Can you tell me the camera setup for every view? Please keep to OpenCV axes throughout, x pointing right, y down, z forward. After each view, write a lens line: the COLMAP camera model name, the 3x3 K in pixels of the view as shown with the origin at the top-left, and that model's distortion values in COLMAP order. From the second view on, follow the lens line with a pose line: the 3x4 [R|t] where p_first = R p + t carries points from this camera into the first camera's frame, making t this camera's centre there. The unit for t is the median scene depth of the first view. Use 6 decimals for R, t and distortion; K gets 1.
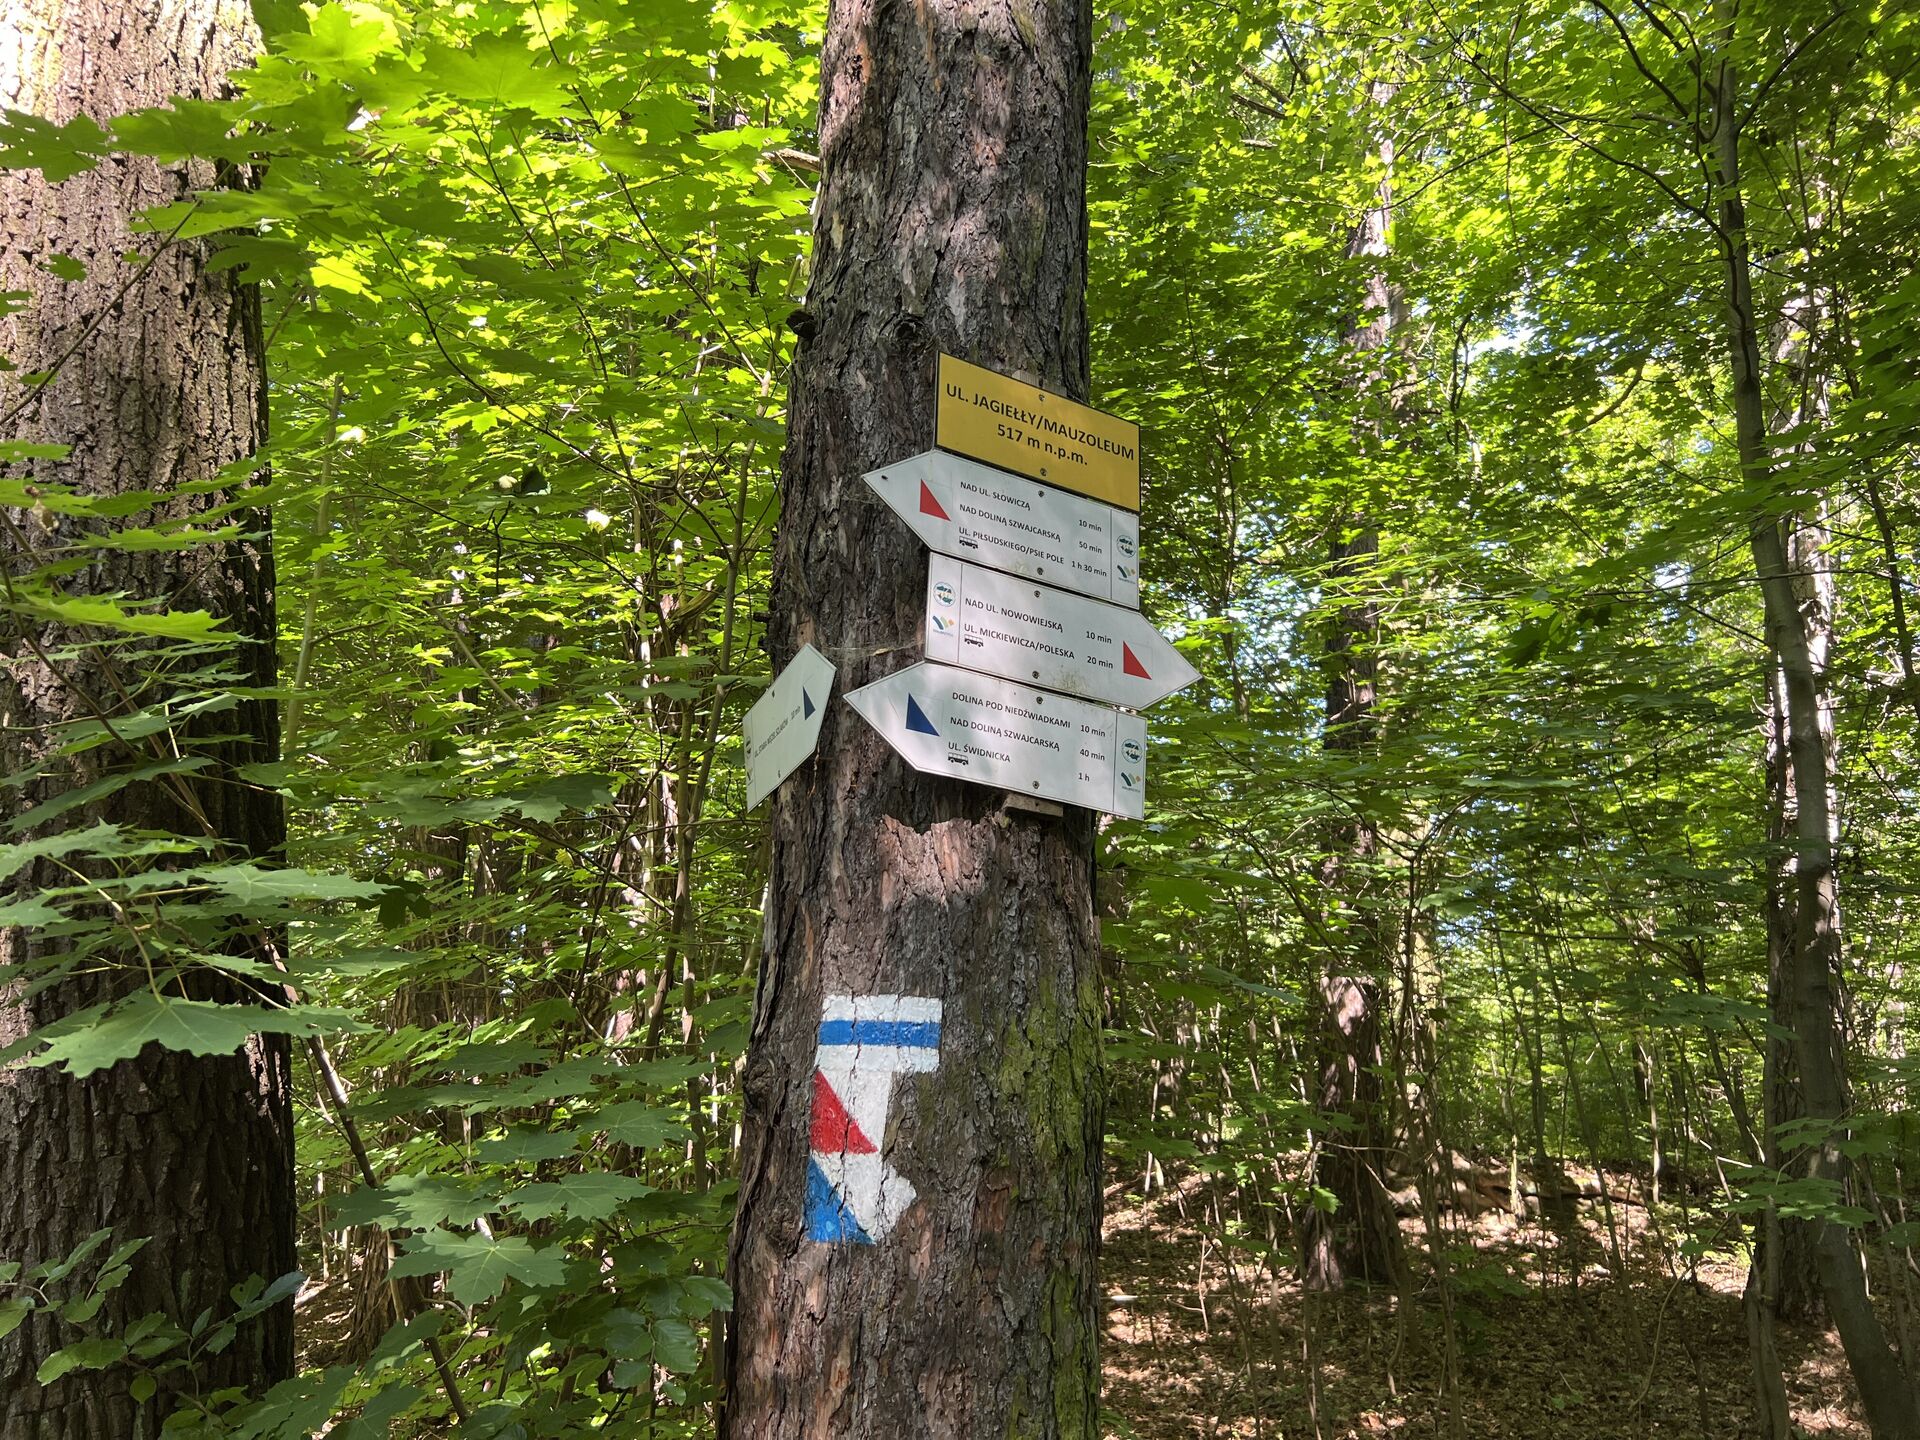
lens RADIAL K [[1469.4, 0, 960.7], [0, 1469.4, 729.3], [0, 0, 1]] dist [0.038549, -0.020170]
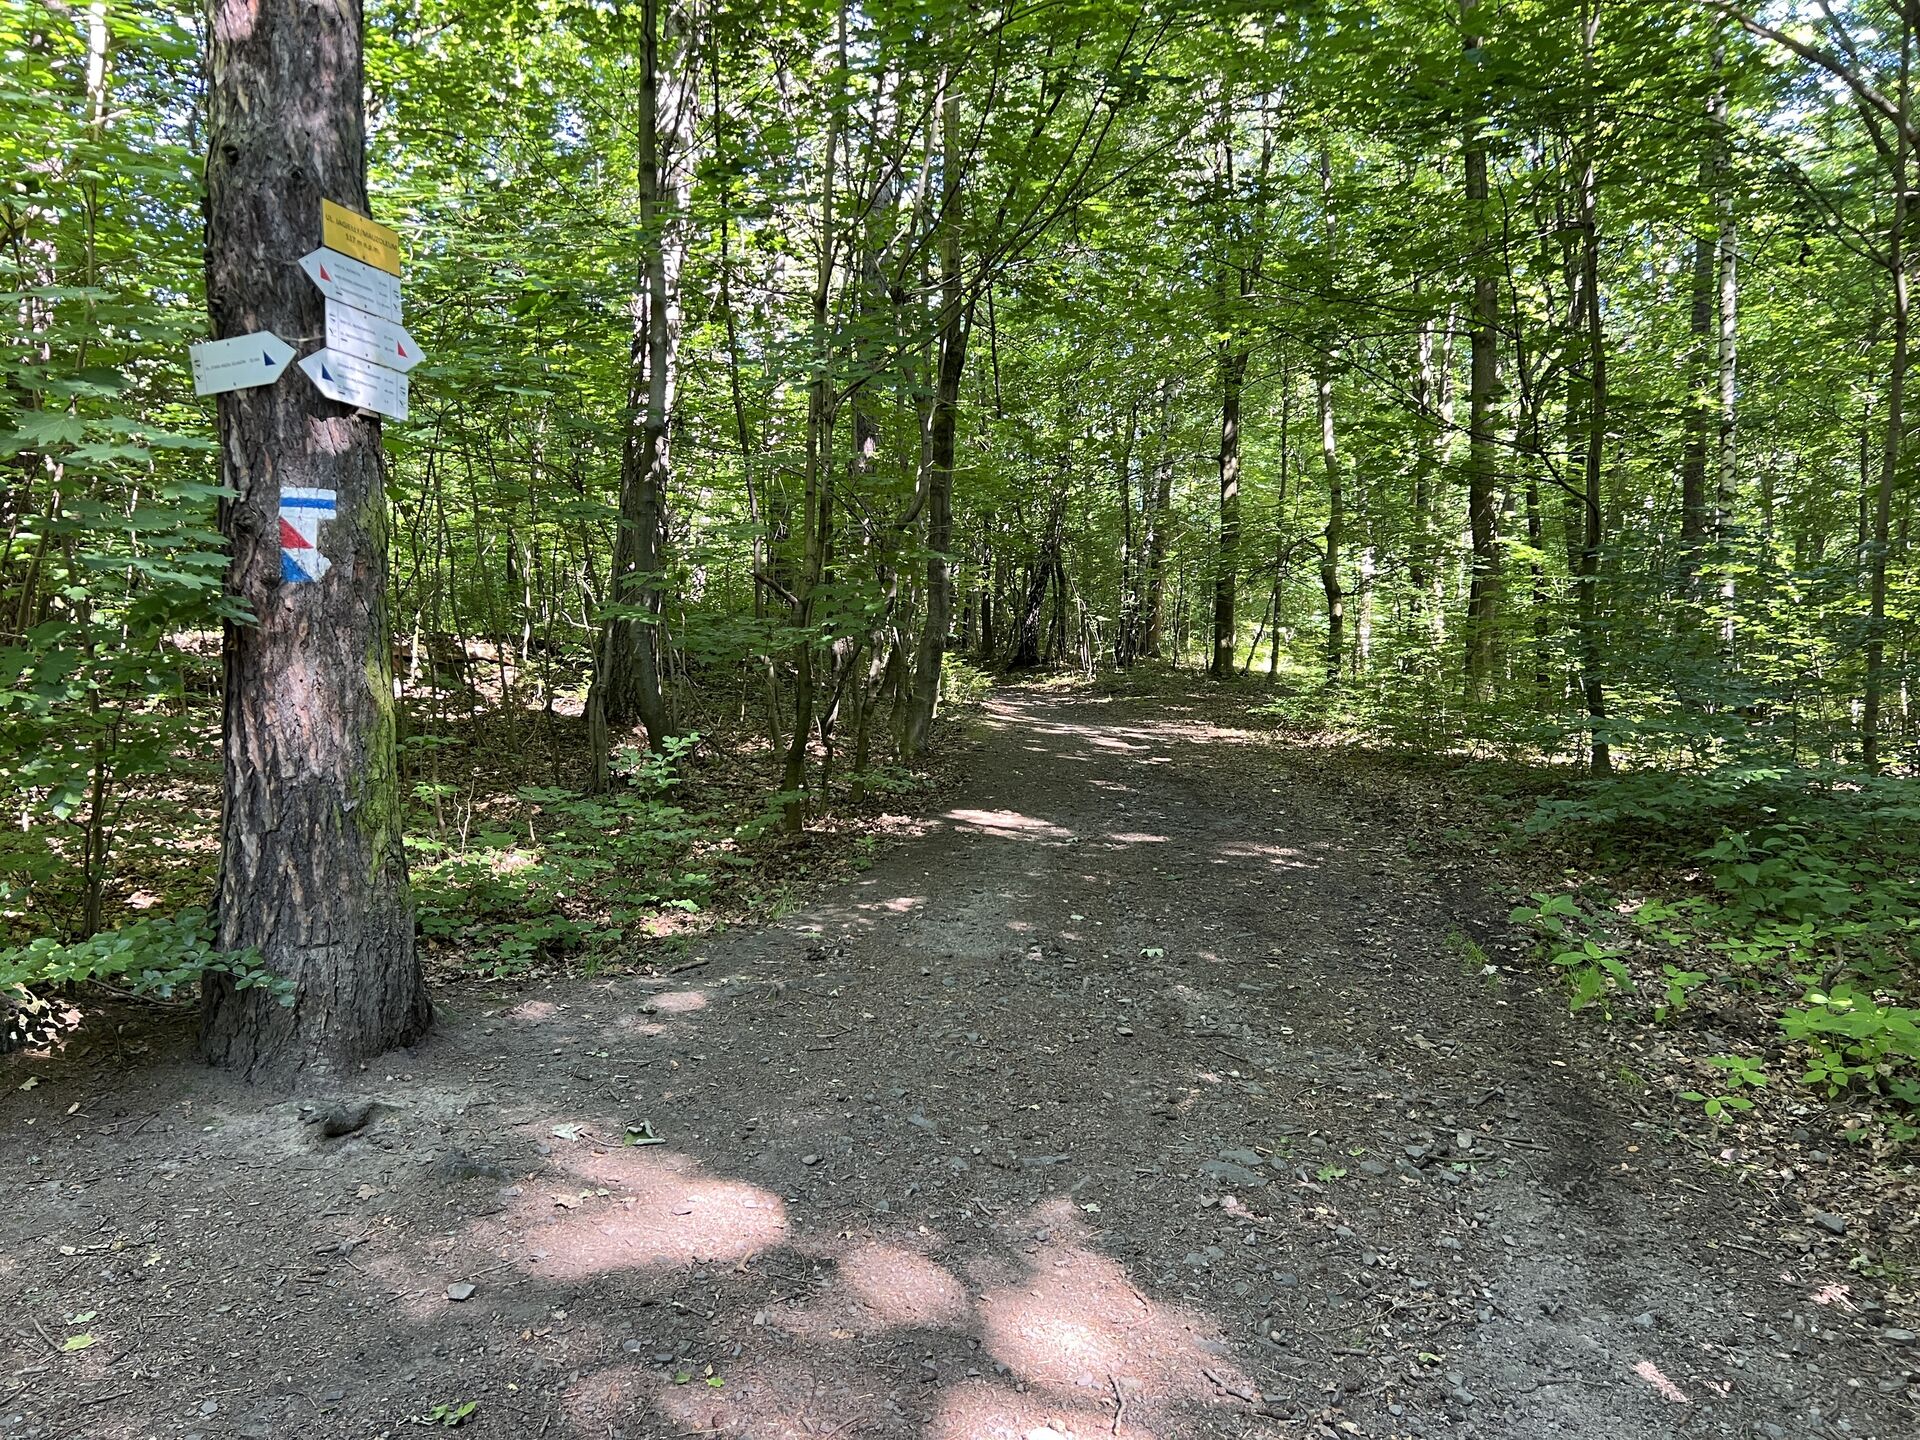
lens RADIAL K [[1469.4, 0, 962.2], [0, 1469.4, 725.6], [0, 0, 1]] dist [0.038549, -0.020170]
pose [[0.749571, -0.057527, 0.659420, -0.776913], [-0.158521, 0.951626, 0.263211, -0.232126], [-0.642662, -0.301827, 0.704192, -1.367402]]
